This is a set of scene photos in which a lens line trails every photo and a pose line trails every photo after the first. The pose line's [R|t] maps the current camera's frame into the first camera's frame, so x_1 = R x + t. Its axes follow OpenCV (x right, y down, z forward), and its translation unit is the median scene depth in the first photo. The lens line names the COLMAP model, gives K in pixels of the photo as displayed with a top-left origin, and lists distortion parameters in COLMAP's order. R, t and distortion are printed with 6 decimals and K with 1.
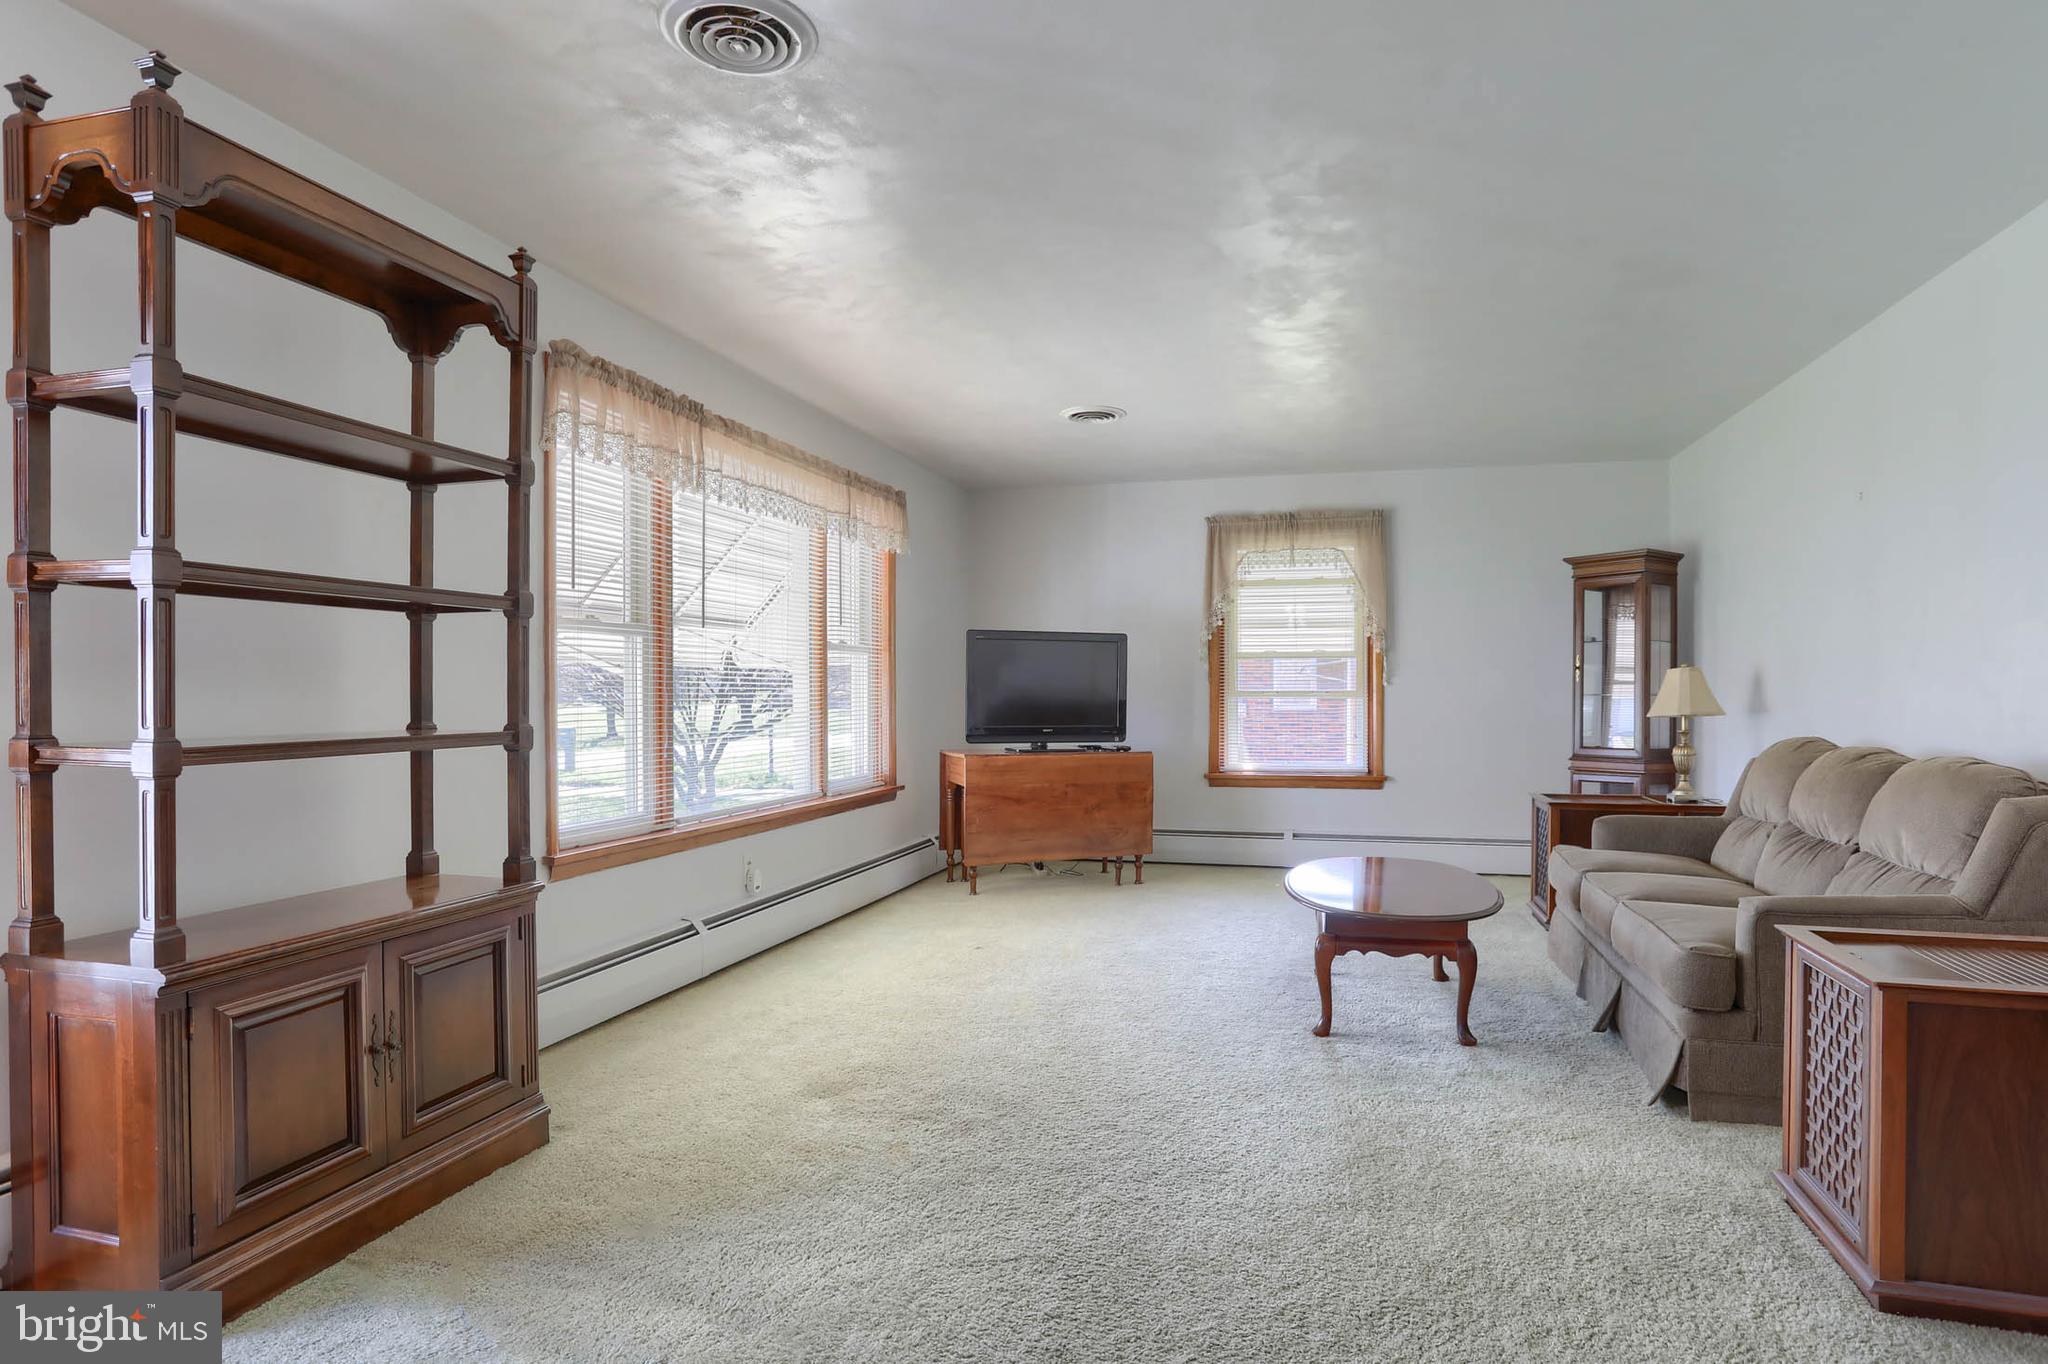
lens RADIAL K [[1119.9, 0, 1019.9], [0, 1119.9, 692.2], [0, 0, 1]] dist [-0.070399, 0.042392]
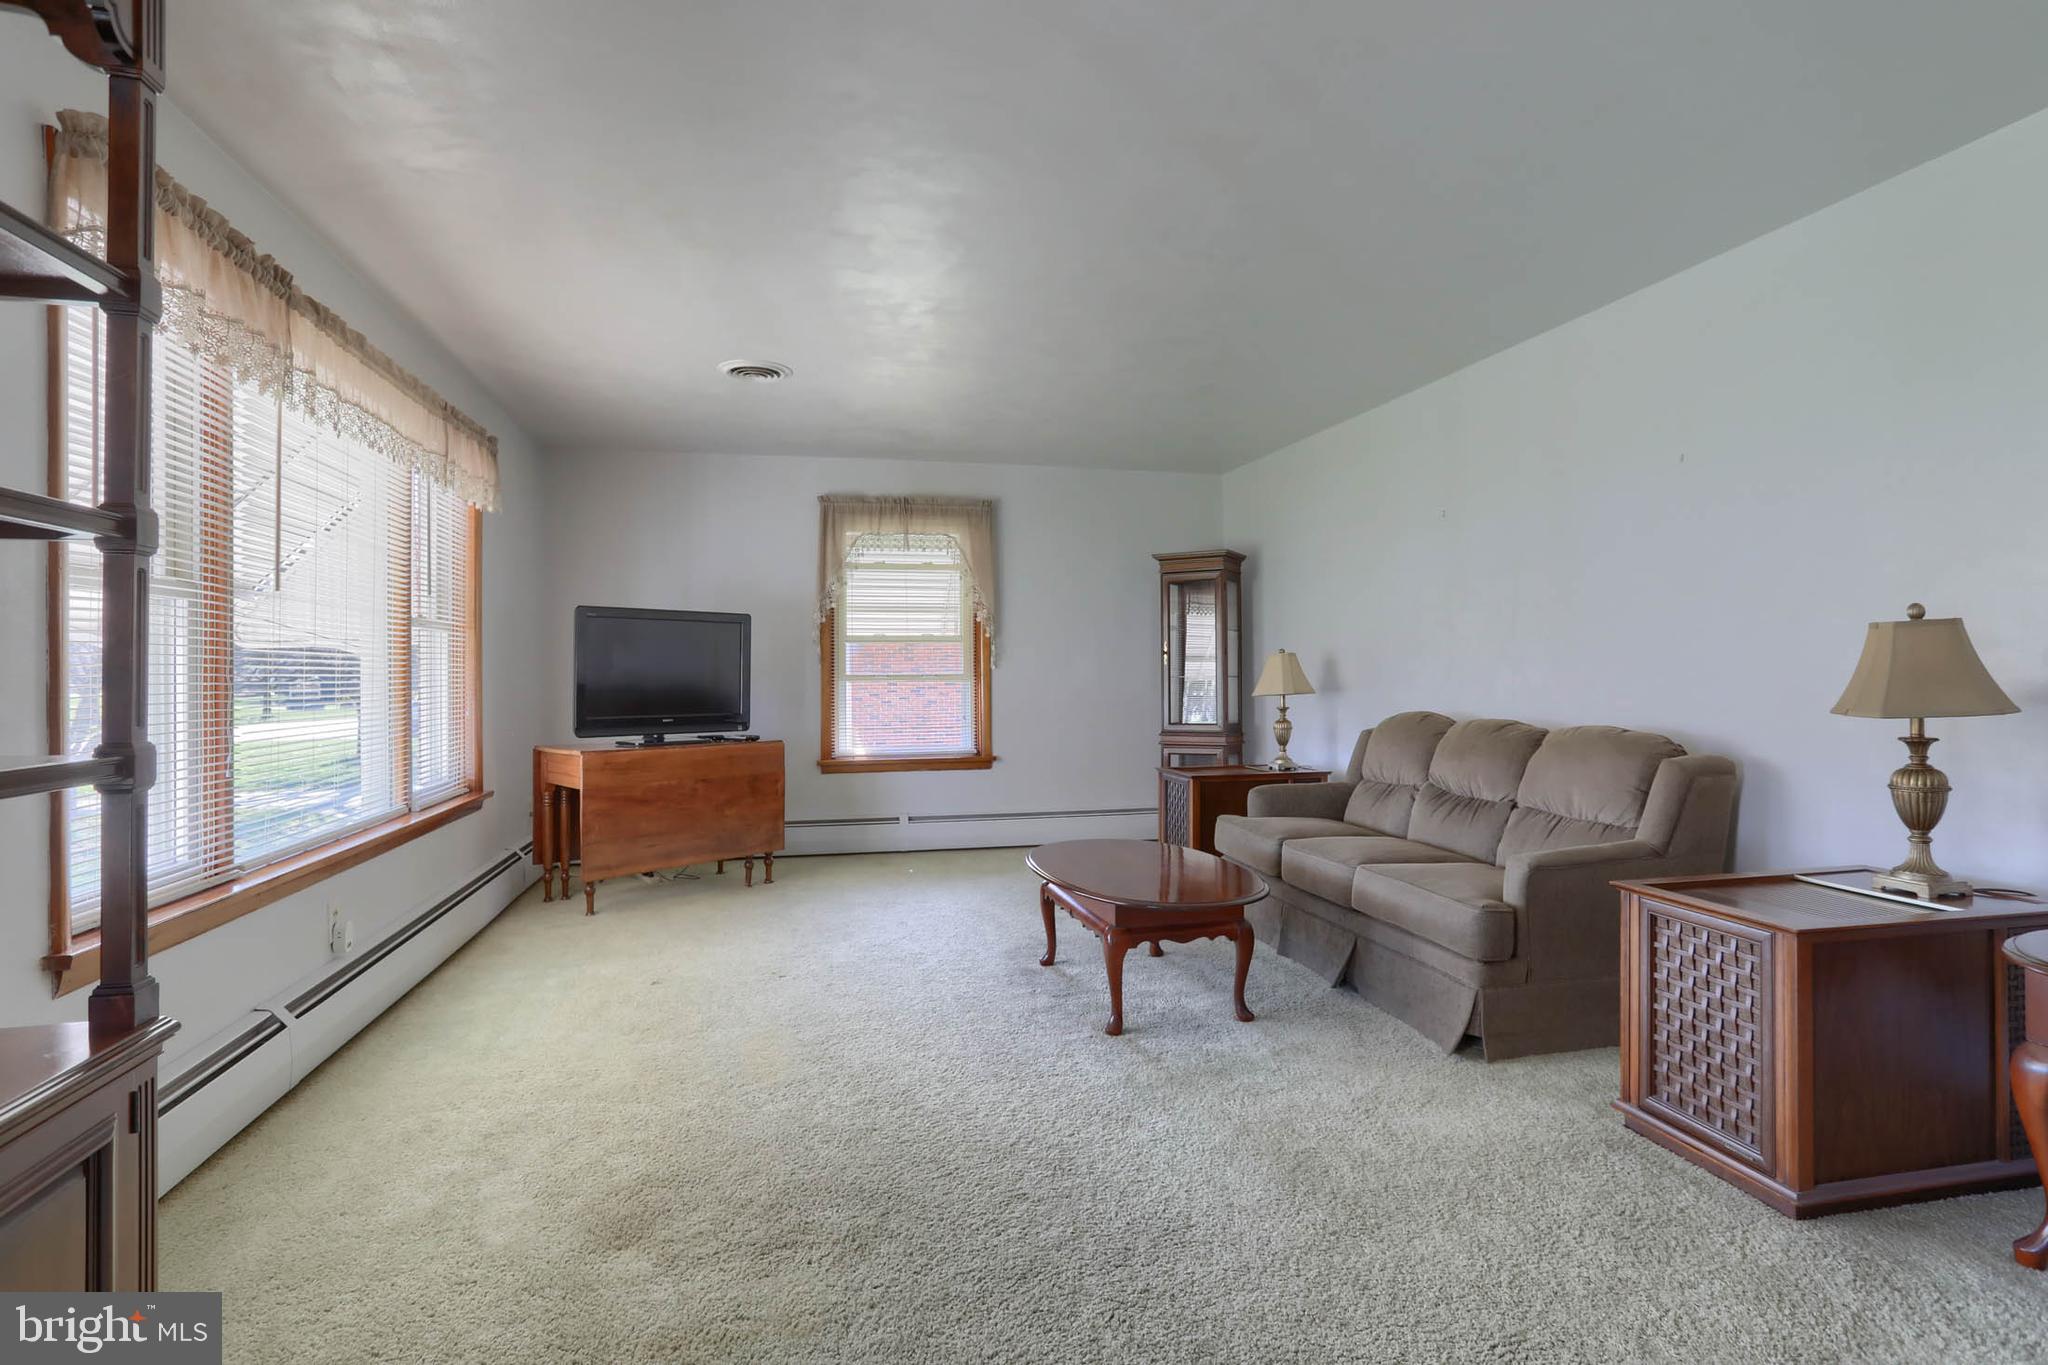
lens RADIAL K [[1047.8, 0, 1037.9], [0, 1047.8, 658.4], [0, 0, 1]] dist [-0.062523, 0.039464]
pose [[0.871081, 0.002423, 0.491133, -0.135405], [0.005344, 0.999882, -0.014411, -0.001947], [-0.491110, 0.015178, 0.870965, 0.142446]]
